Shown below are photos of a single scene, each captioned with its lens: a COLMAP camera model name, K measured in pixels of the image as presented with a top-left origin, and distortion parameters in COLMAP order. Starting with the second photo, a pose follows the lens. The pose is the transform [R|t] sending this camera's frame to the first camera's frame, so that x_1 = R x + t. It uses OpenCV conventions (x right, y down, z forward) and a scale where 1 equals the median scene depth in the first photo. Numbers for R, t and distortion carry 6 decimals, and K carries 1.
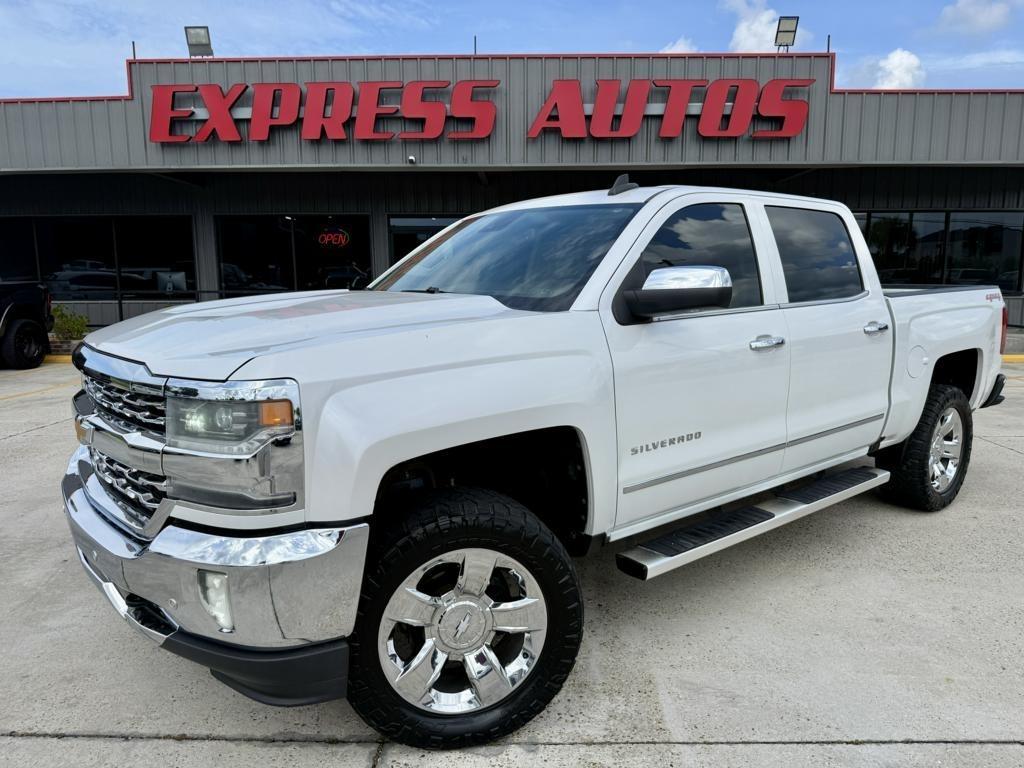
lens RADIAL K [[715.2, 0, 512.0], [0, 715.2, 384.0], [0, 0, 1]] dist [0.010061, -0.028449]
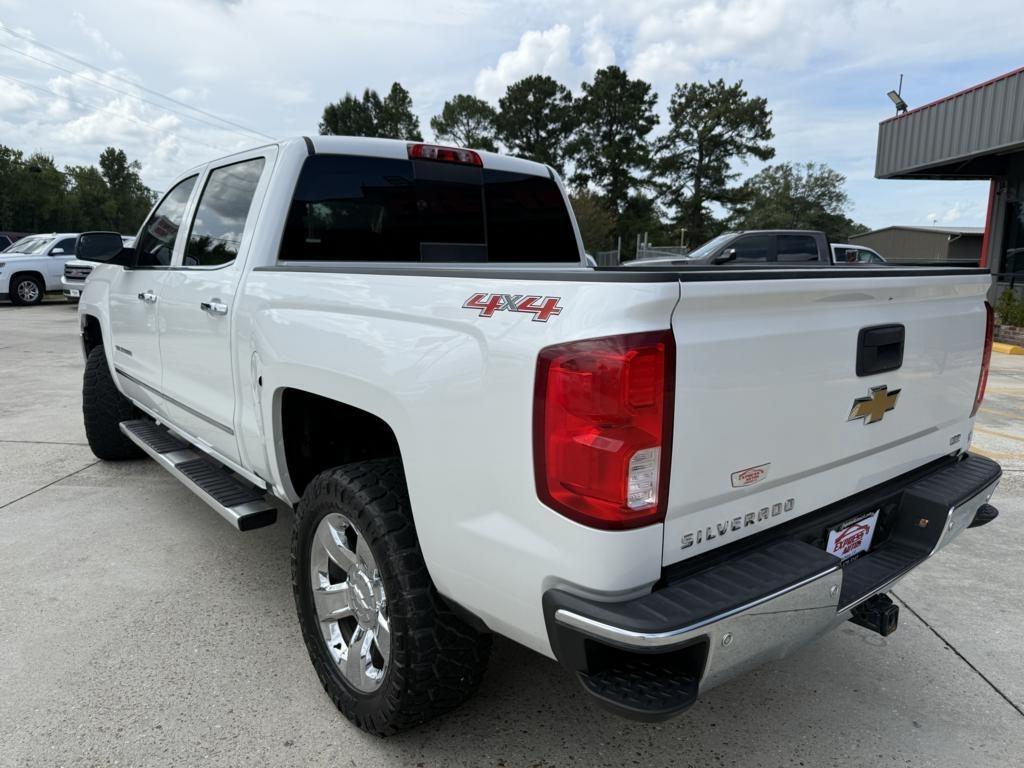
lens RADIAL K [[715.2, 0, 512.0], [0, 715.2, 384.0], [0, 0, 1]] dist [0.010061, -0.028449]
pose [[0.014874, 0.177666, -0.983978, 0.366807], [-0.164696, 0.971081, 0.172848, -0.052321], [0.986232, 0.159487, 0.043705, 0.370121]]
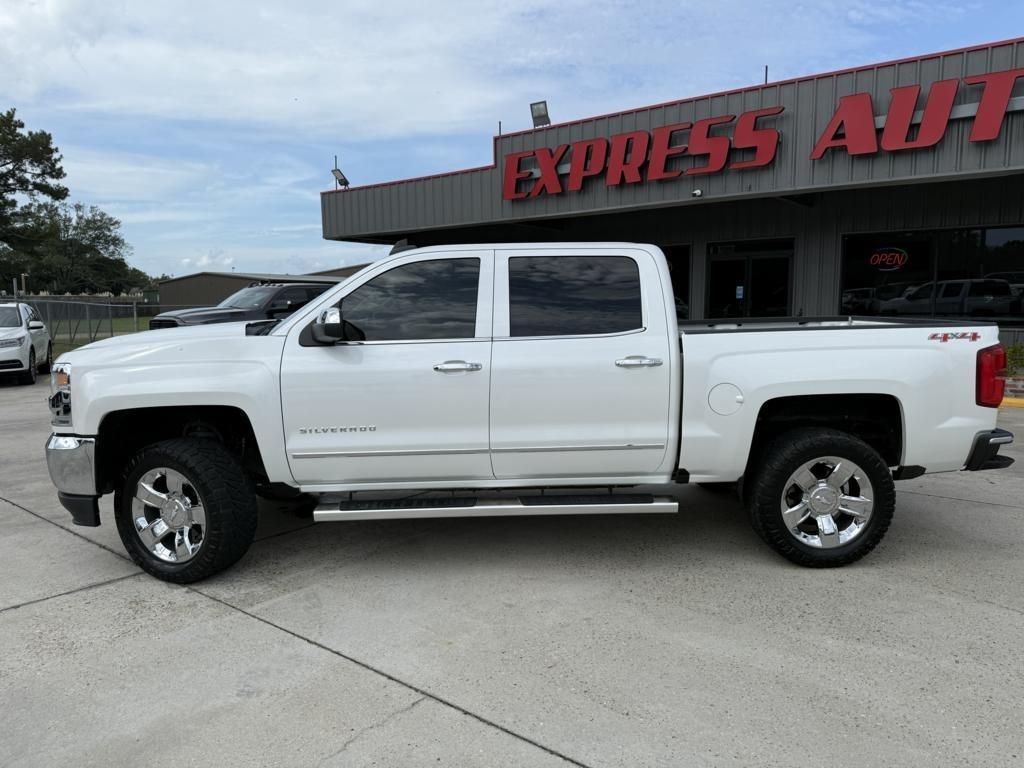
lens RADIAL K [[715.2, 0, 512.0], [0, 715.2, 384.0], [0, 0, 1]] dist [0.010061, -0.028449]
pose [[0.803798, 0.061989, -0.591664, 0.284418], [-0.082121, 0.996597, -0.007151, -0.006177], [0.589207, 0.054336, 0.806153, 0.008416]]
